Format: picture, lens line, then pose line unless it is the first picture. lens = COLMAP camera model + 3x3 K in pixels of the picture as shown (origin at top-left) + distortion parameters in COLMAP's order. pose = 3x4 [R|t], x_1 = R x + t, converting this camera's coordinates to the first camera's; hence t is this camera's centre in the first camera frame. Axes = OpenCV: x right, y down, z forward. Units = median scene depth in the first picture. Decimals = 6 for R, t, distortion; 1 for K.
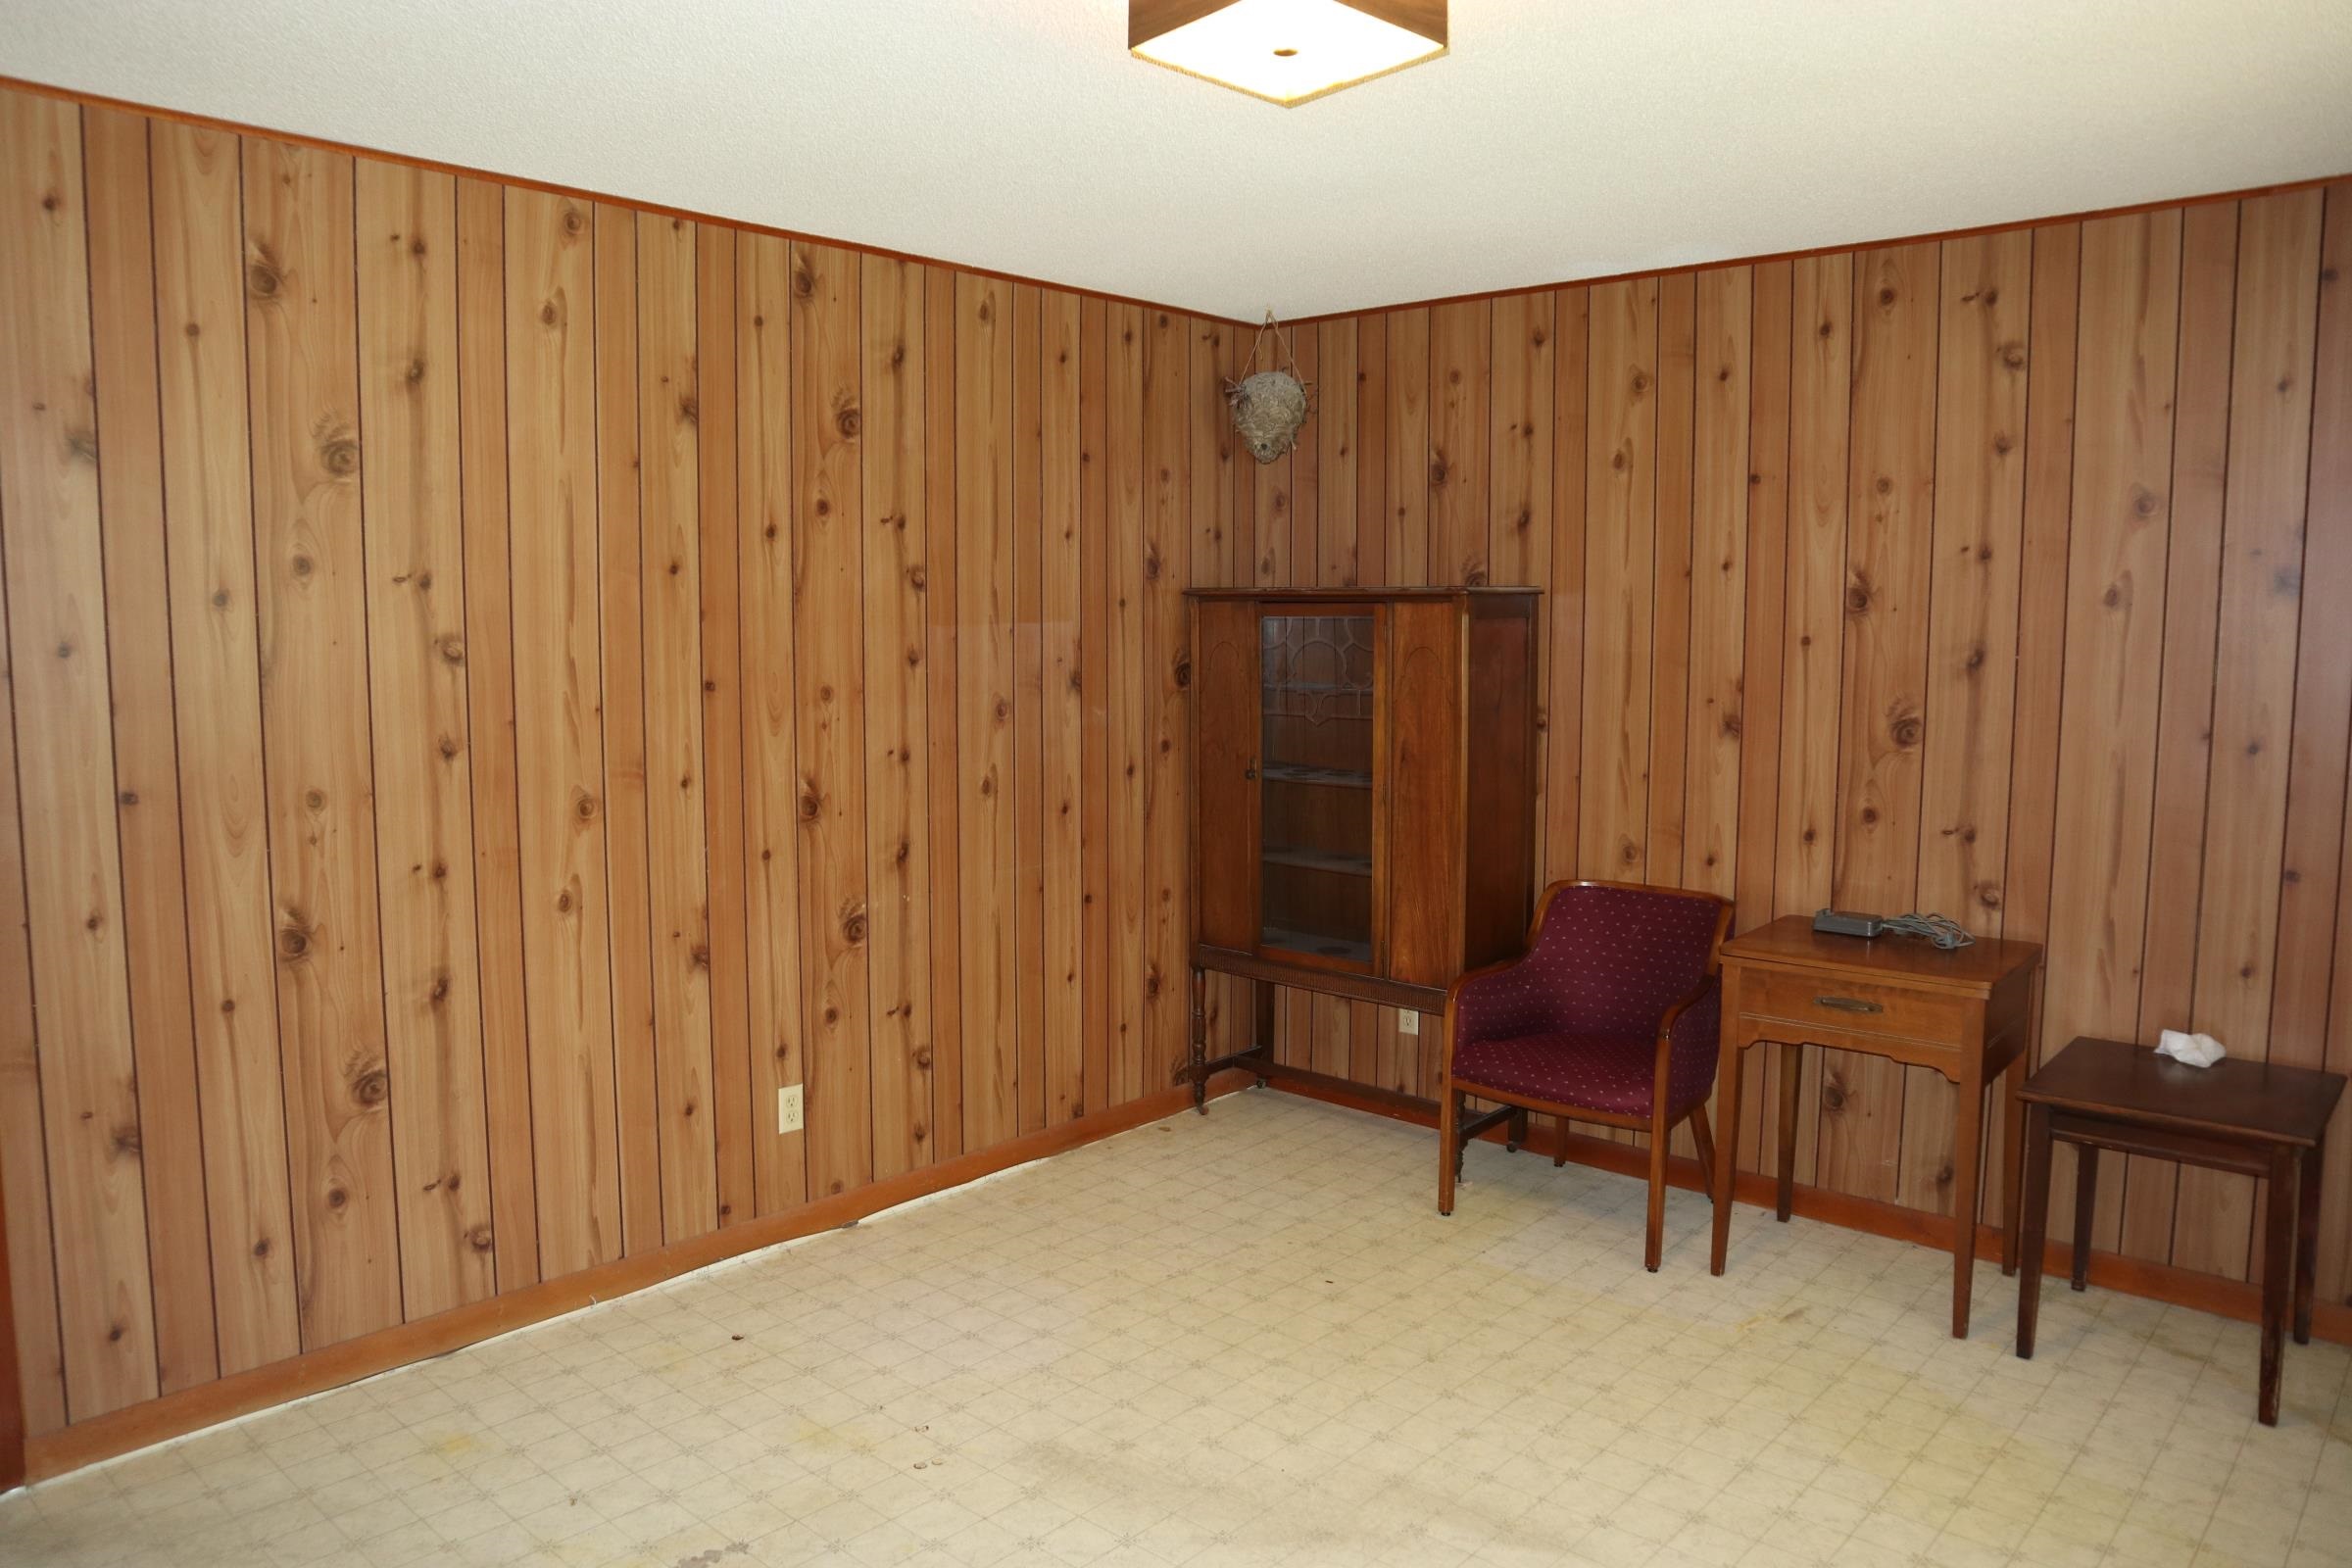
lens RADIAL K [[1614.3, 0, 1164.3], [0, 1614.3, 789.2], [0, 0, 1]] dist [-0.127359, 0.072709]
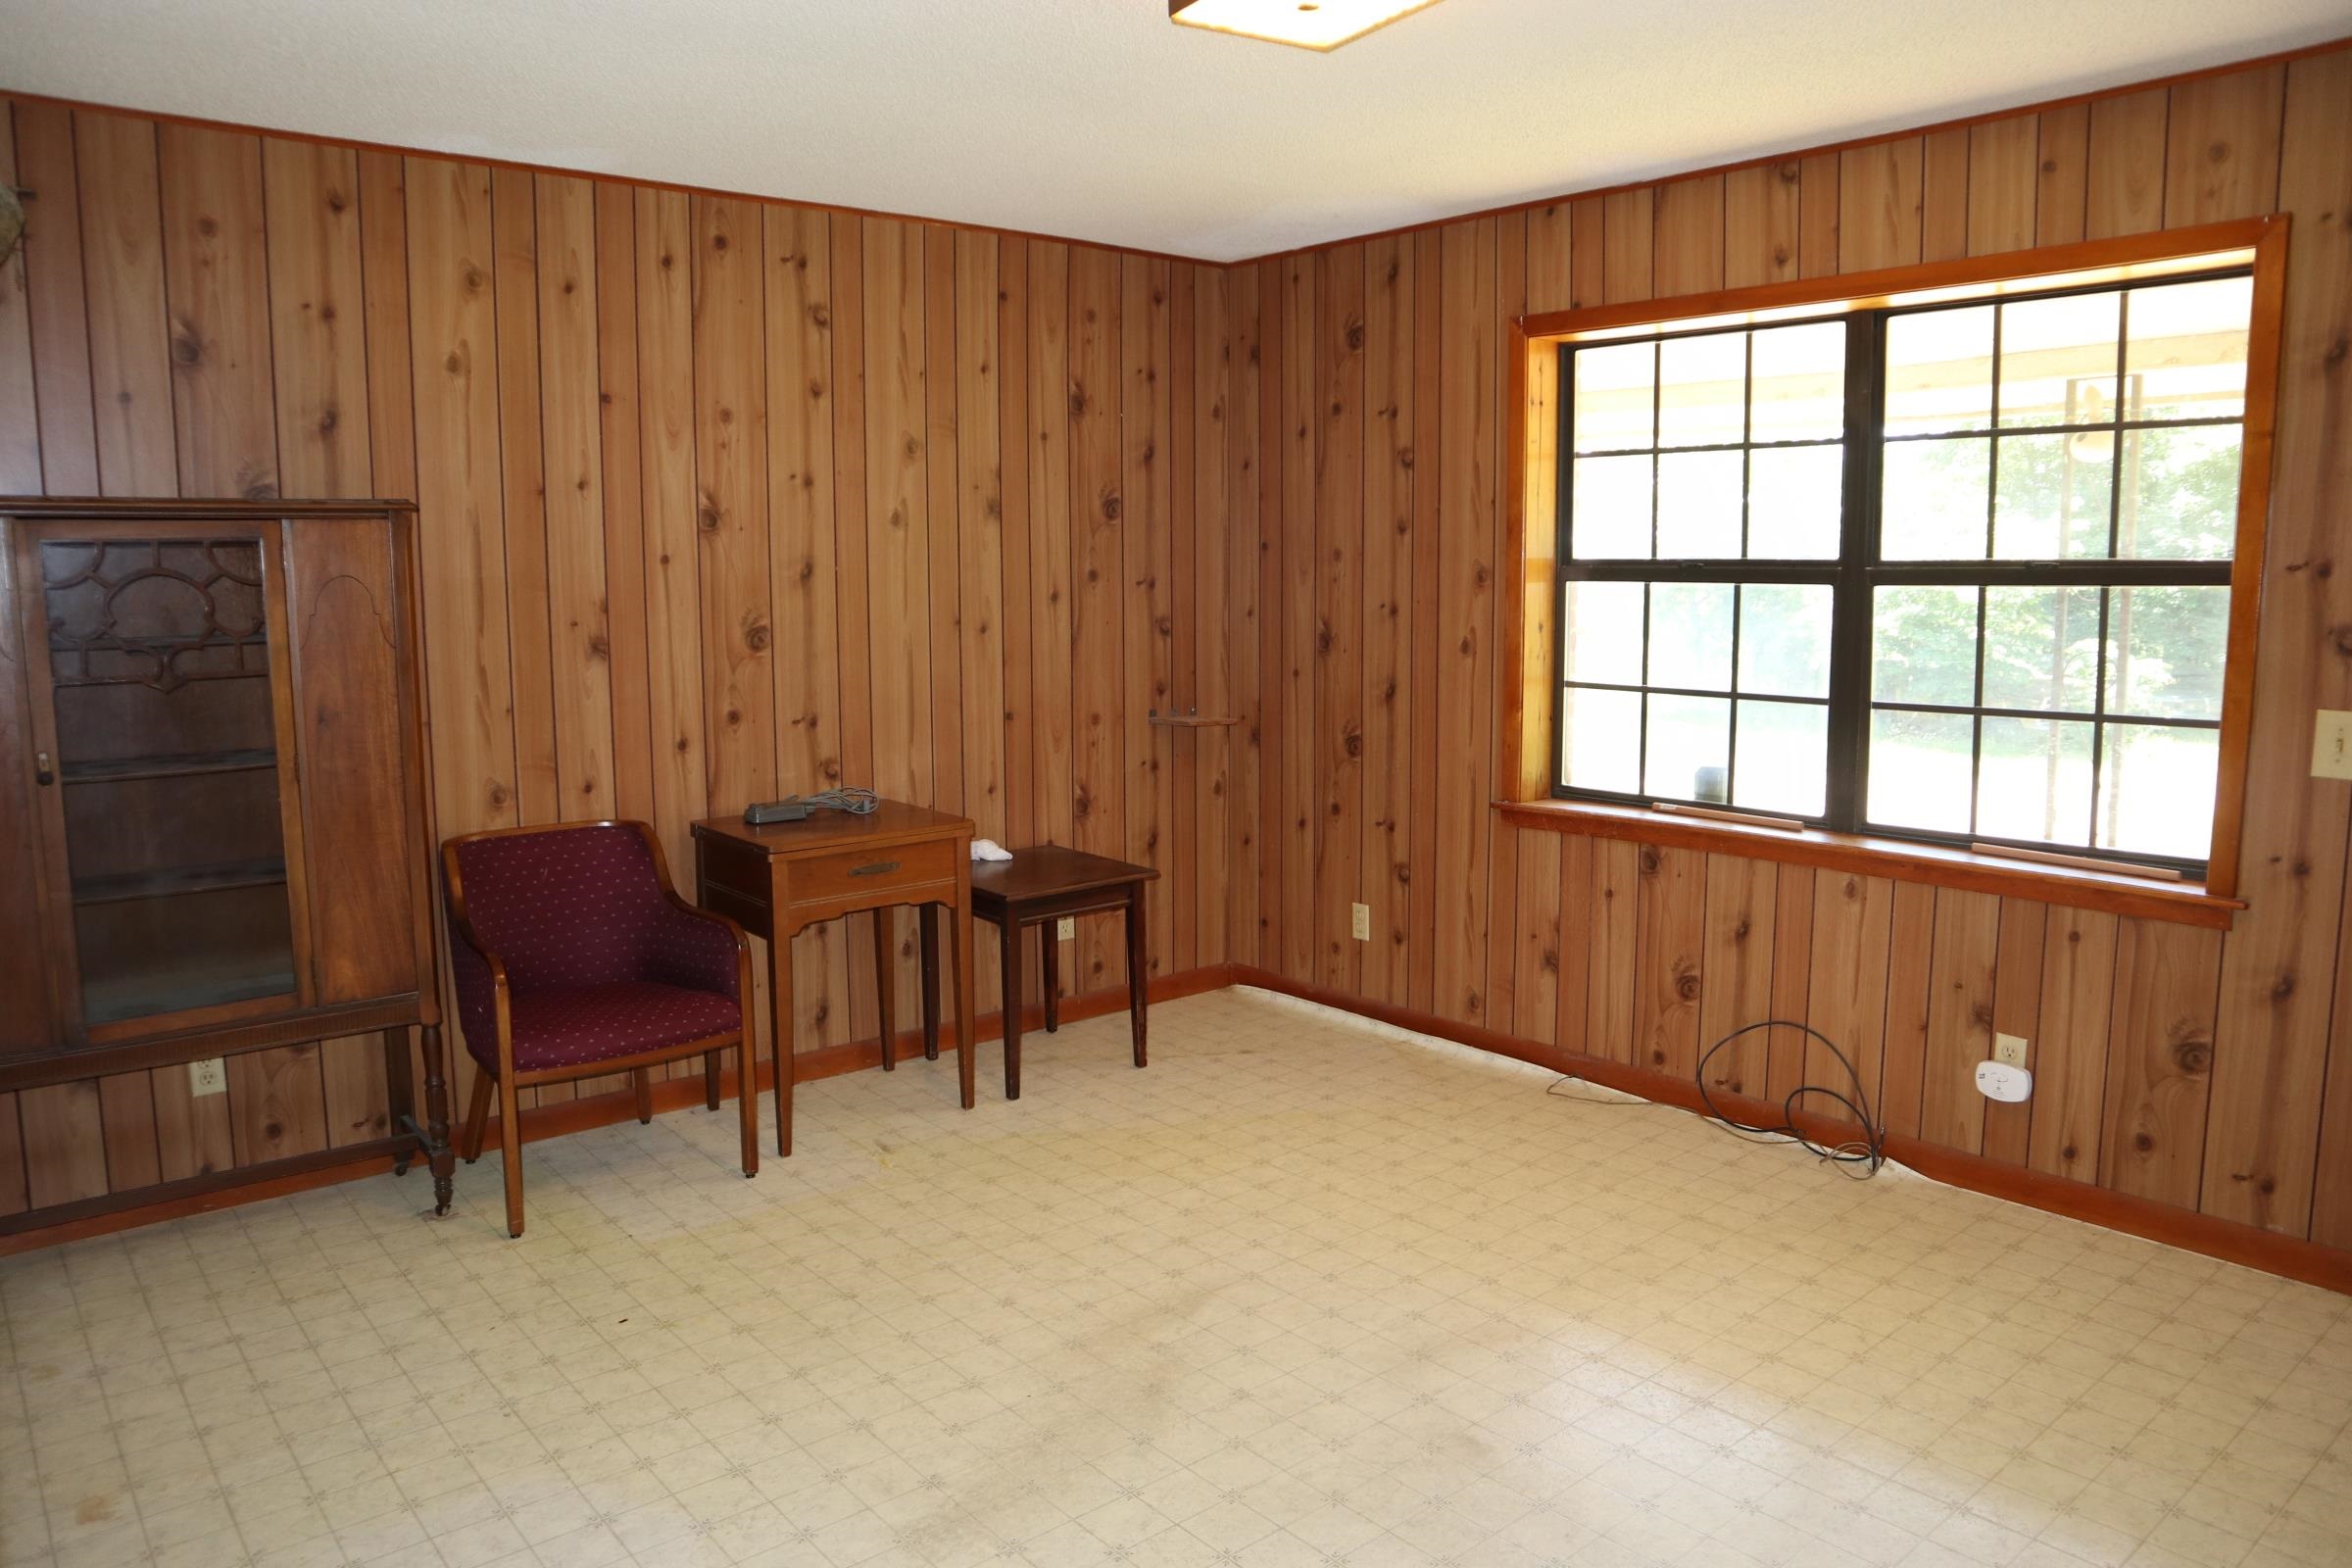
lens RADIAL K [[1614.3, 0, 1171.0], [0, 1614.3, 782.7], [0, 0, 1]] dist [-0.127359, 0.072709]
pose [[0.131511, -0.134271, 0.982179, -0.626839], [0.110156, 0.986628, 0.120129, -0.039620], [-0.985175, 0.092395, 0.144543, 0.557615]]
